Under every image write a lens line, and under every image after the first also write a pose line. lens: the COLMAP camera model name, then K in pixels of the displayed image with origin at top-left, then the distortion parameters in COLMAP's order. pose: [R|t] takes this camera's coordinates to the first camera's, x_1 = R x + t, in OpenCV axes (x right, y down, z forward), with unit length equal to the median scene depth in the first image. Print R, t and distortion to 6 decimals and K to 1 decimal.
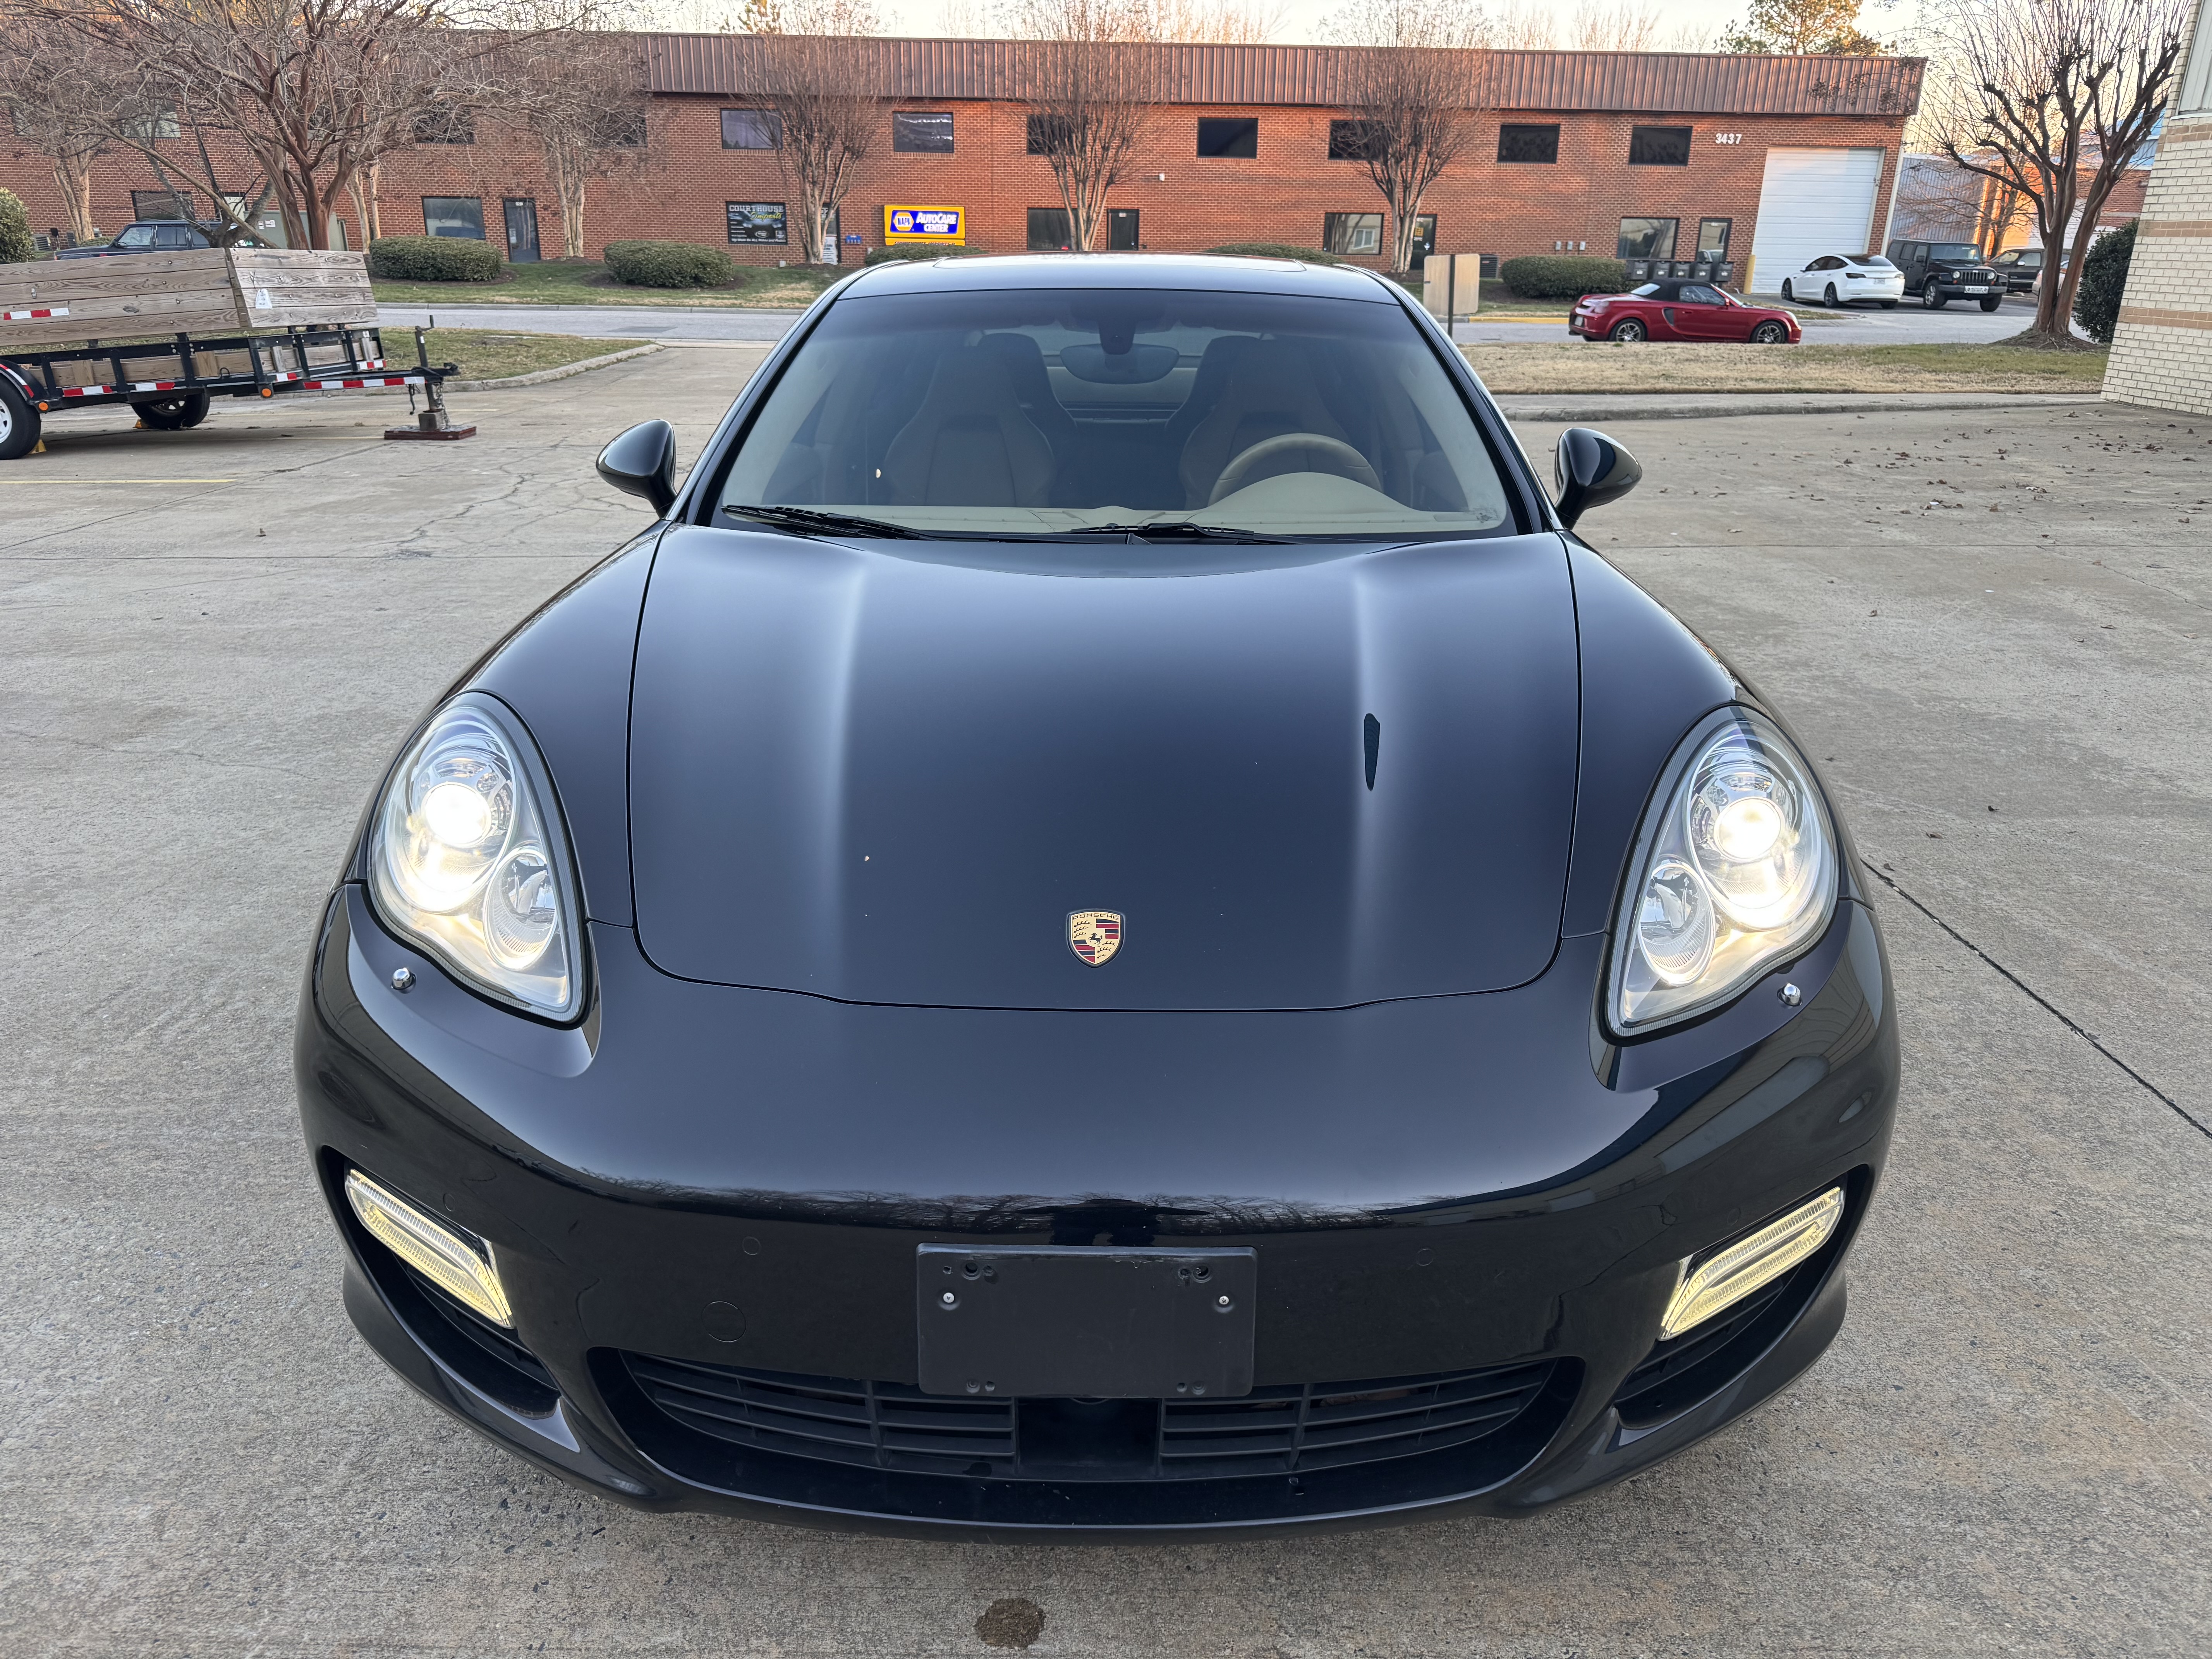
lens RADIAL K [[1462.6, 0, 1094.6], [0, 1462.6, 772.5], [0, 0, 1]] dist [0.002321, -0.005078]
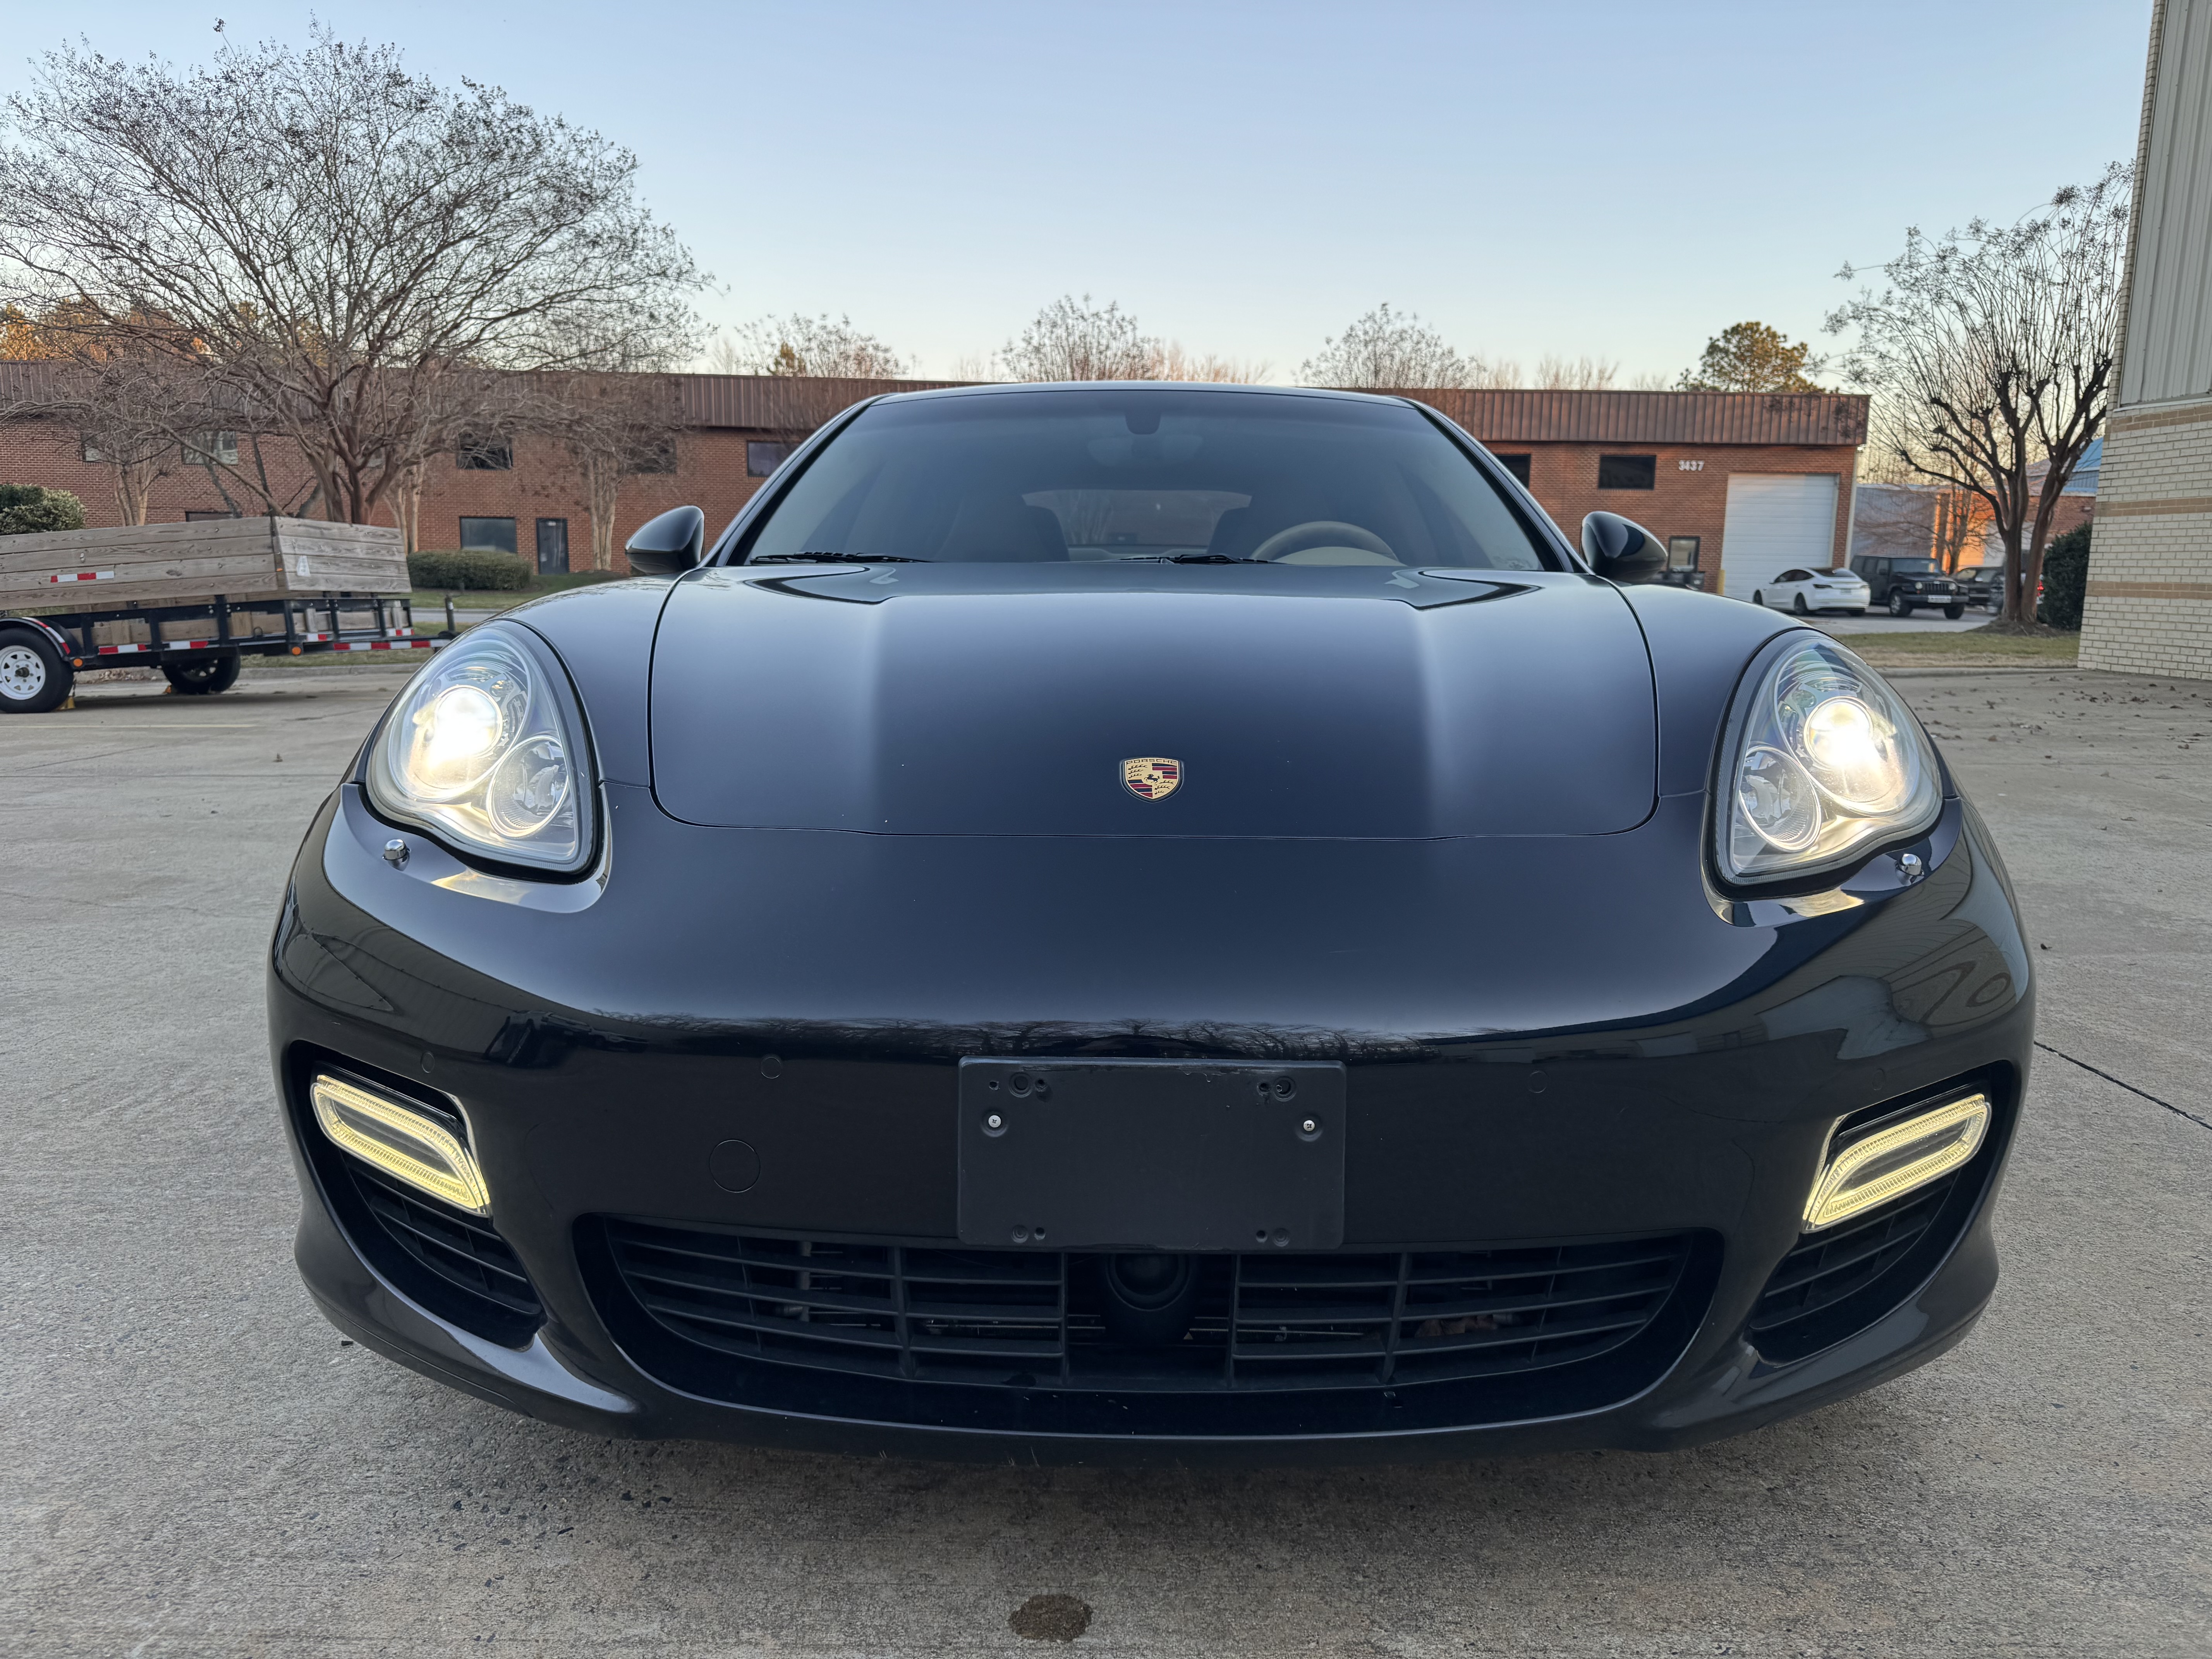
lens RADIAL K [[1462.6, 0, 1094.6], [0, 1462.6, 772.5], [0, 0, 1]] dist [0.002321, -0.005078]
pose [[0.999997, 0.001208, -0.002289, -0.025562], [-0.001605, 0.983264, -0.182177, 0.211075], [0.002031, 0.182180, 0.983263, 0.071077]]
